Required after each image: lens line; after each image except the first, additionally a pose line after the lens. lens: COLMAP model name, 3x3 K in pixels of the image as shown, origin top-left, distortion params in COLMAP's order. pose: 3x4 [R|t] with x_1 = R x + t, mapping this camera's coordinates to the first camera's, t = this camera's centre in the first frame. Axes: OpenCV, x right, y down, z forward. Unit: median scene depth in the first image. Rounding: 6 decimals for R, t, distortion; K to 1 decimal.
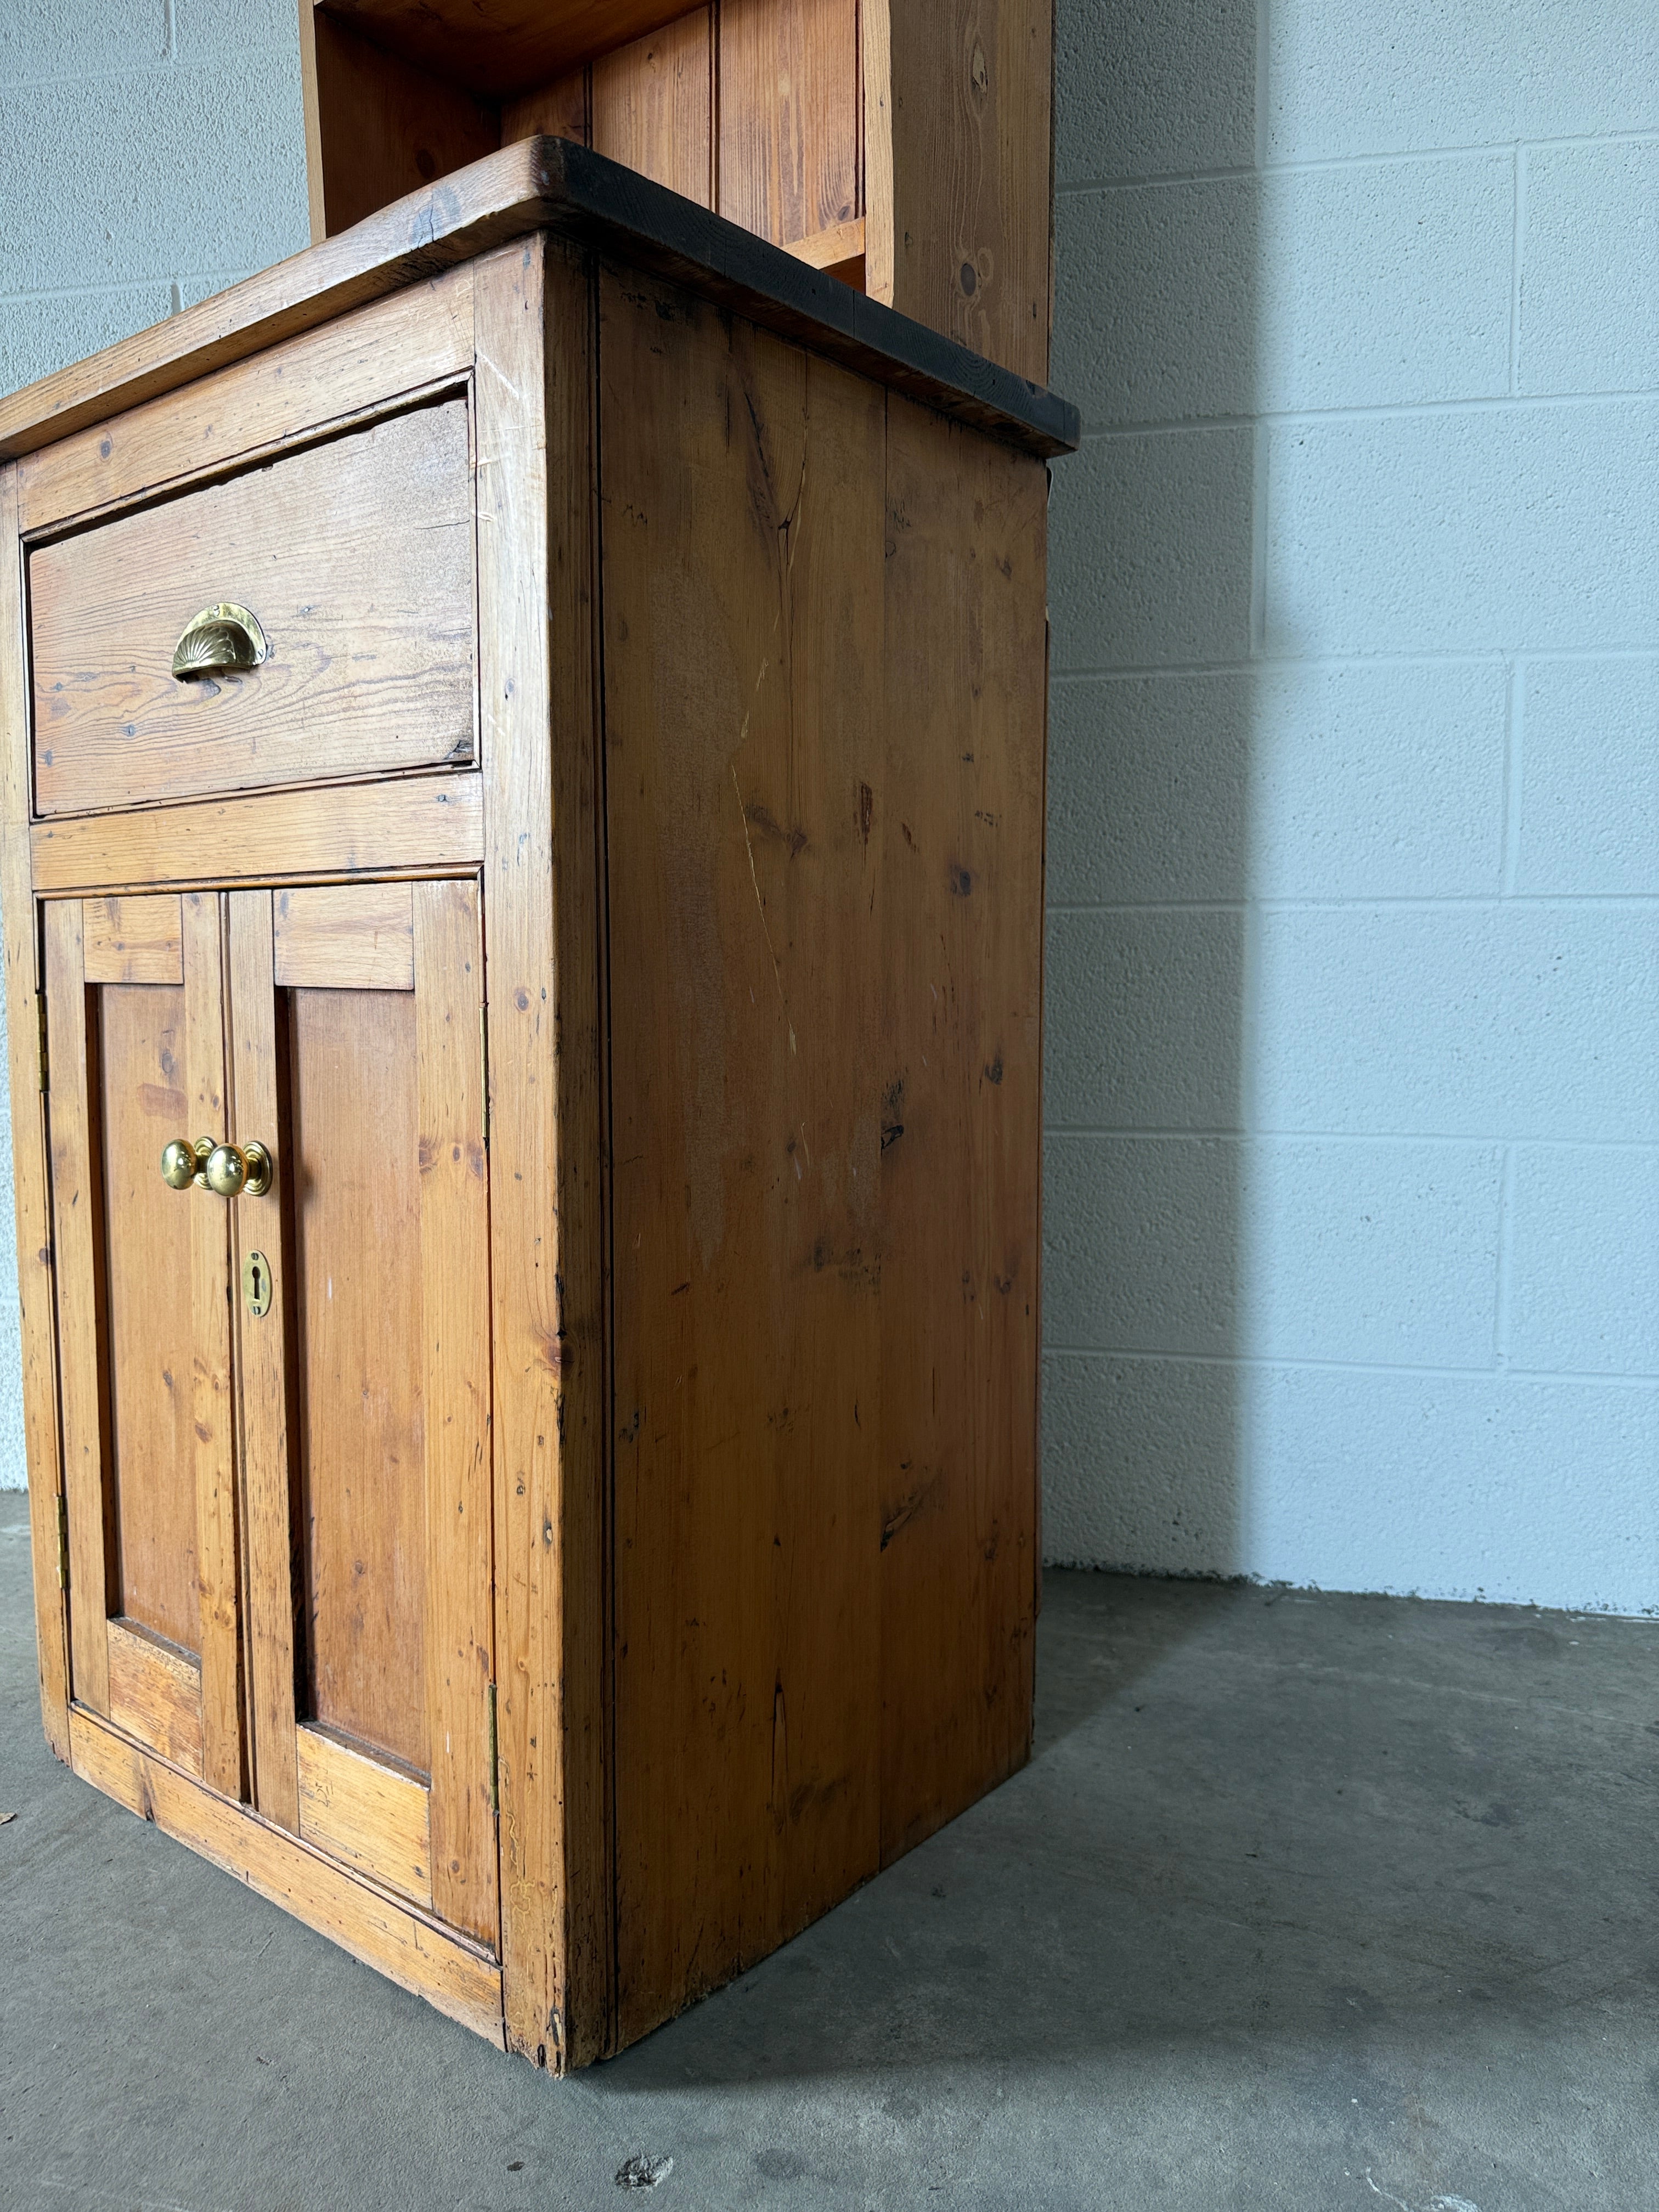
lens RADIAL K [[1580.9, 0, 821.8], [0, 1580.9, 1105.8], [0, 0, 1]] dist [0.058955, -0.089988]
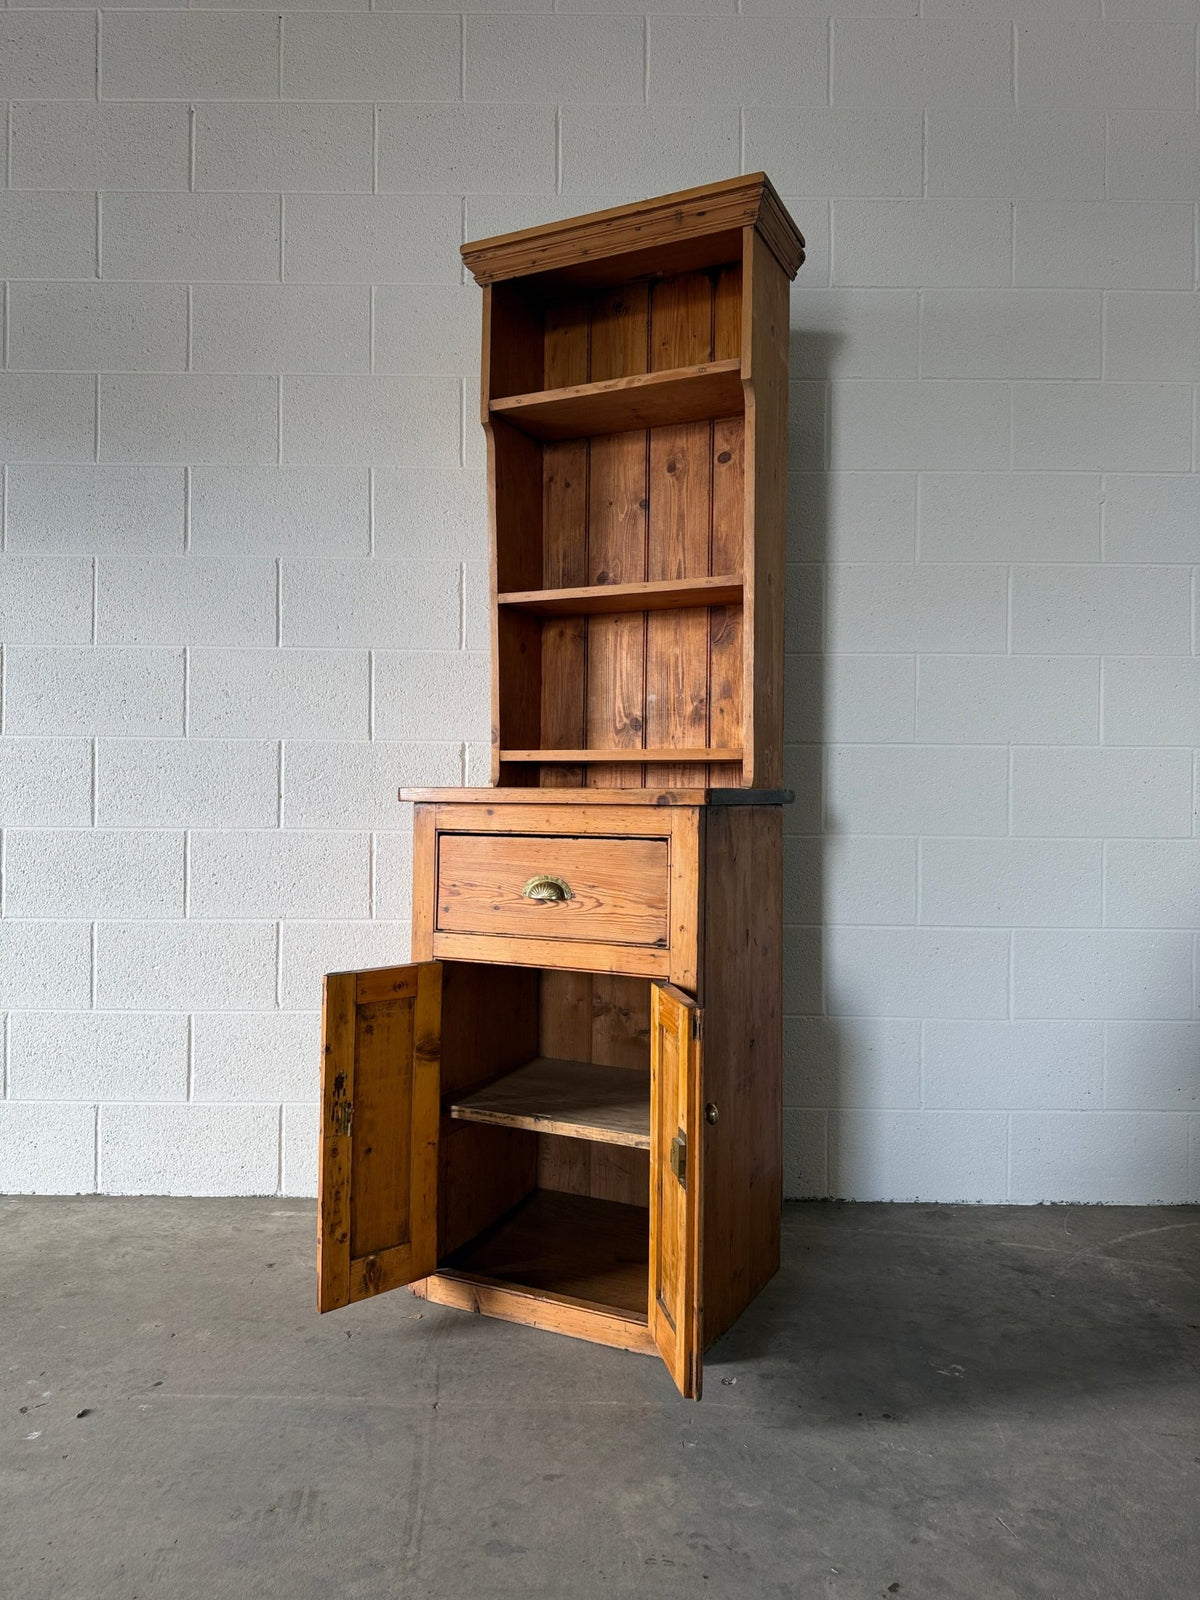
lens RADIAL K [[1133.5, 0, 601.9], [0, 1133.5, 798.4], [0, 0, 1]] dist [0.111895, -0.147450]
pose [[0.977048, 0.010136, 0.212777, -0.665091], [0.008074, 0.996387, -0.084543, -0.250415], [-0.212865, 0.084320, 0.973436, -1.027428]]
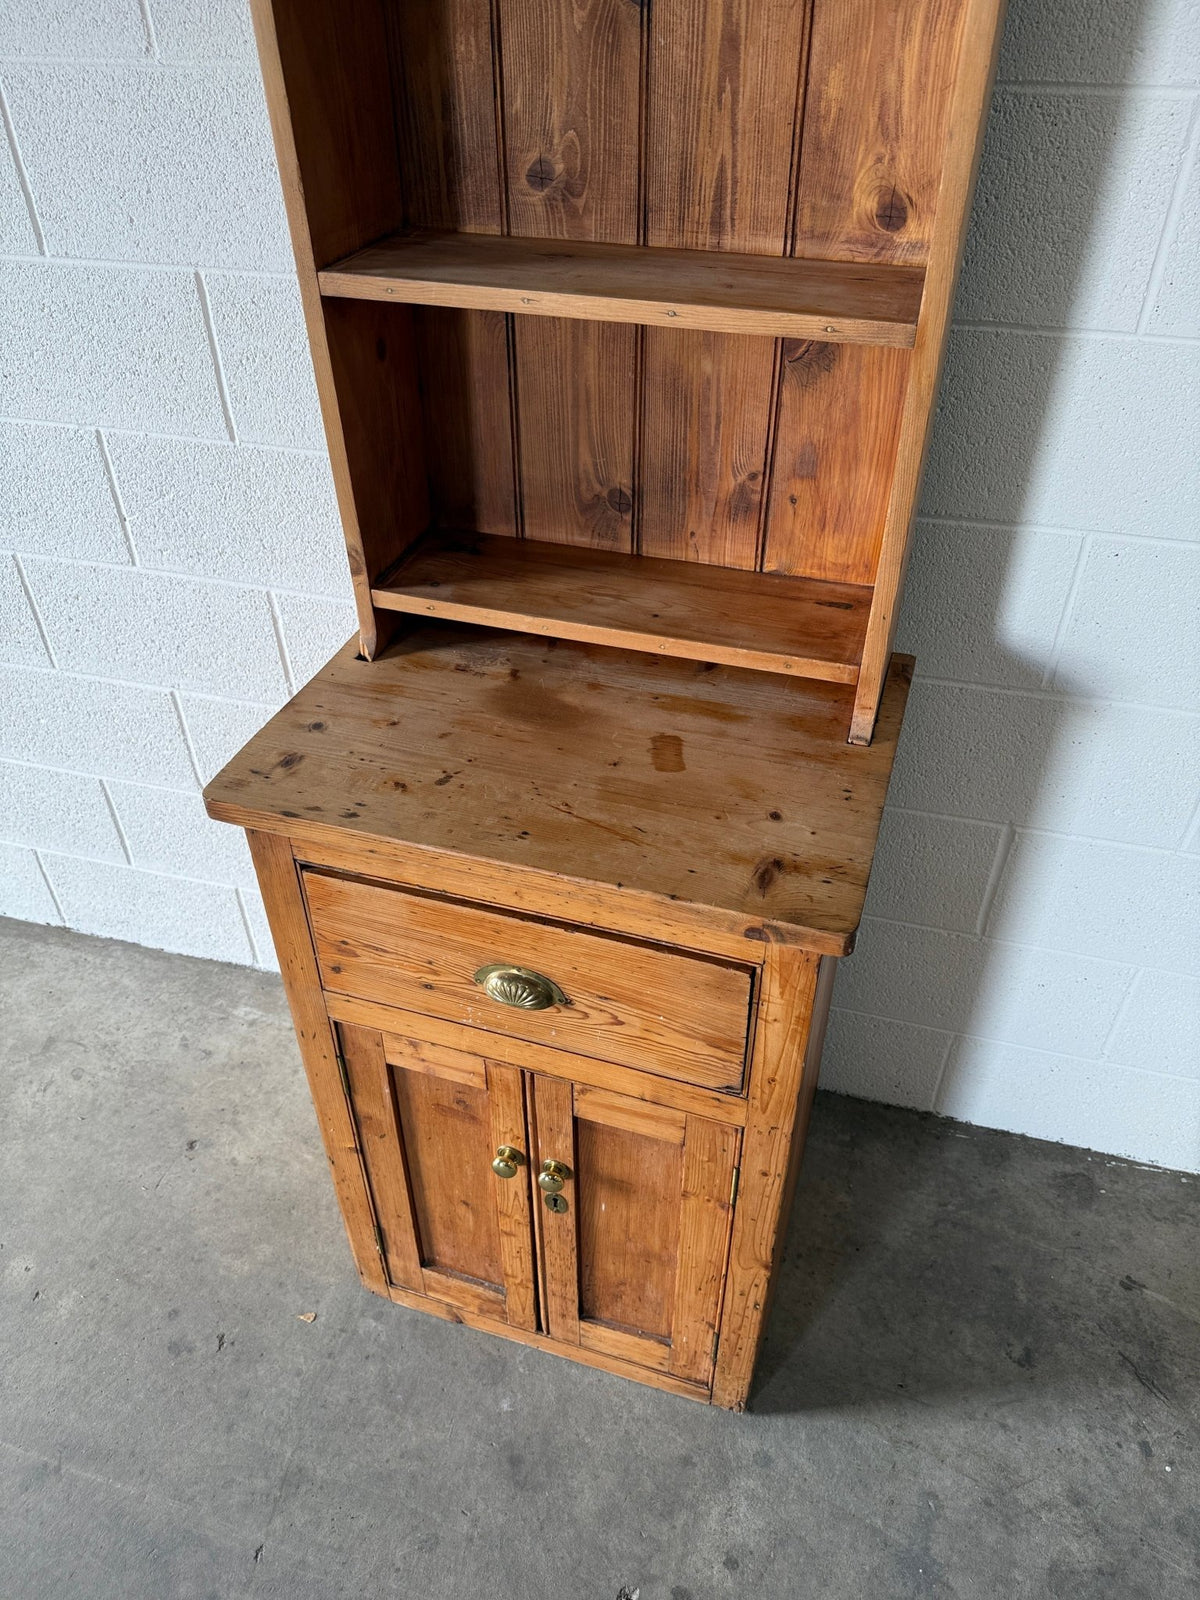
lens RADIAL K [[1134.5, 0, 600.0], [0, 1134.5, 800.0], [0, 0, 1]] dist [0.069235, -0.100642]
pose [[0.933177, -0.225859, 0.279585, -0.541310], [0.034164, 0.830104, 0.556561, -1.024570], [-0.357790, -0.509818, 0.782350, 0.096148]]
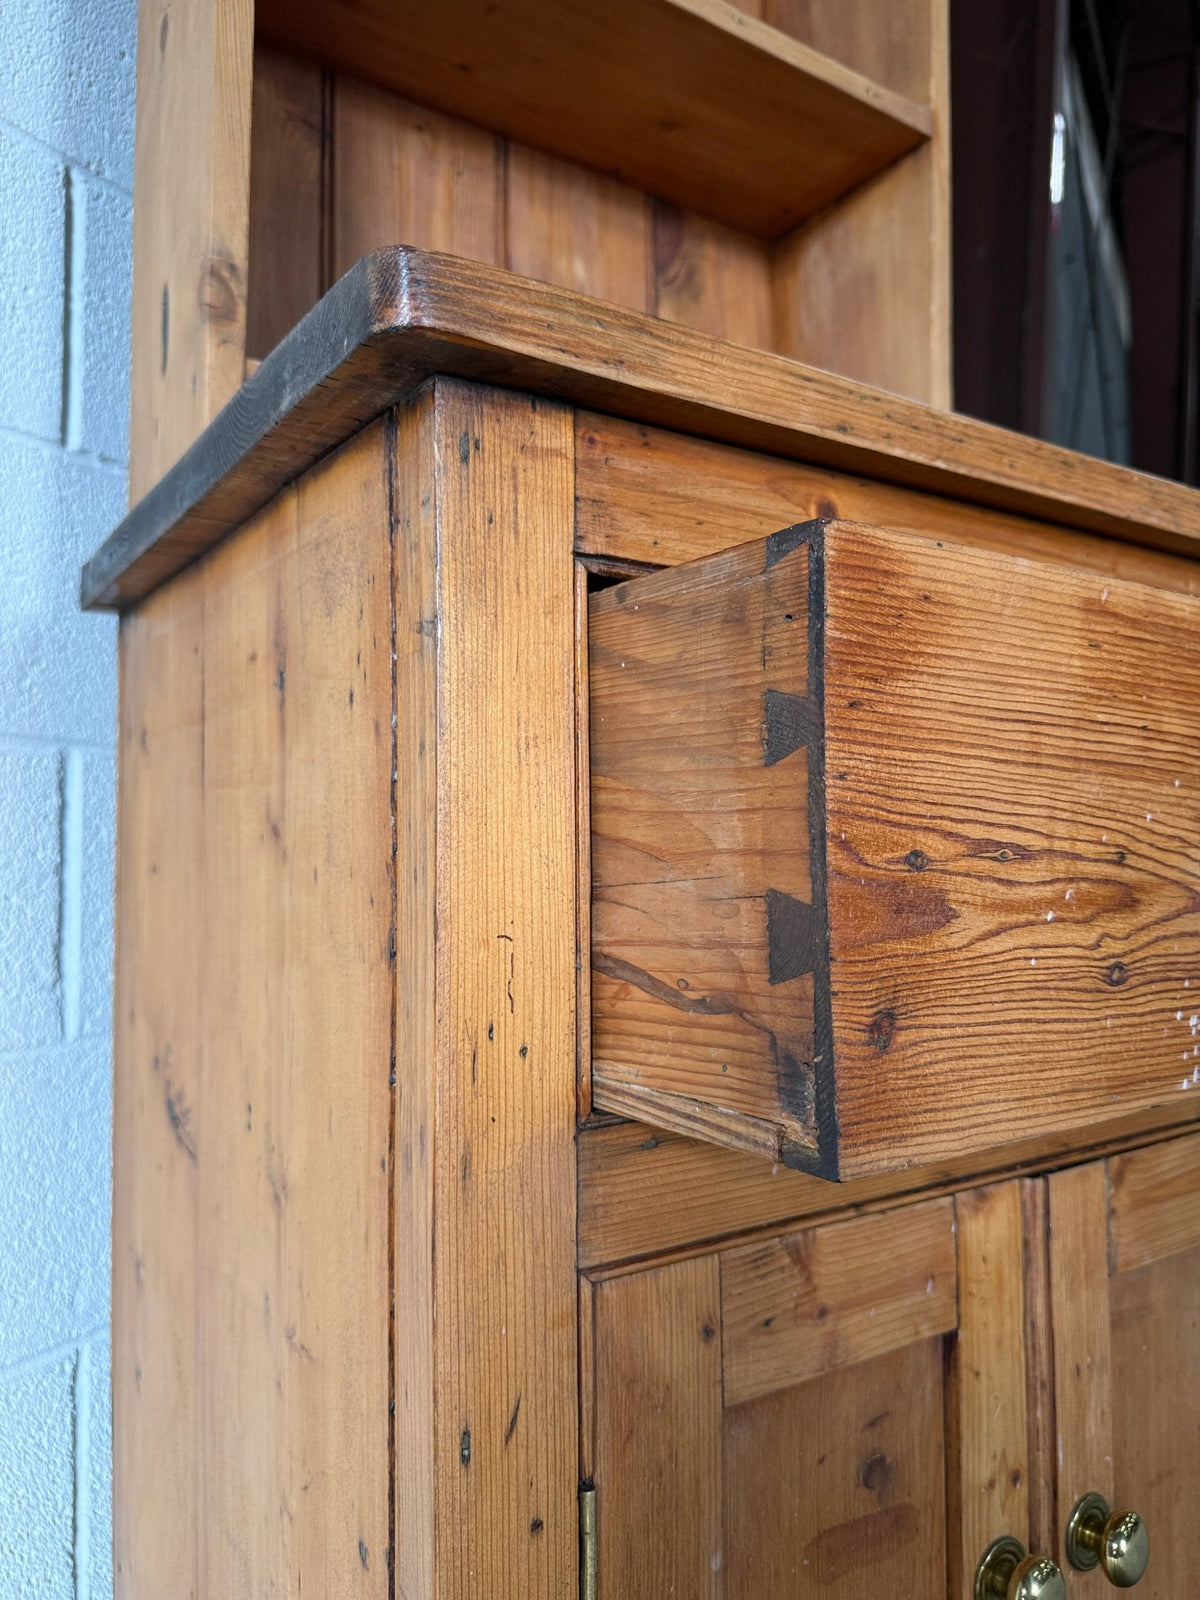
lens RADIAL K [[1143.5, 0, 594.4], [0, 1143.5, 799.9], [0, 0, 1]] dist [0.058955, -0.089988]
pose [[0.300789, 0.043080, 0.952717, -0.873023], [0.089314, 0.993316, -0.073114, -0.262341], [-0.949499, 0.107083, 0.294931, 0.931904]]
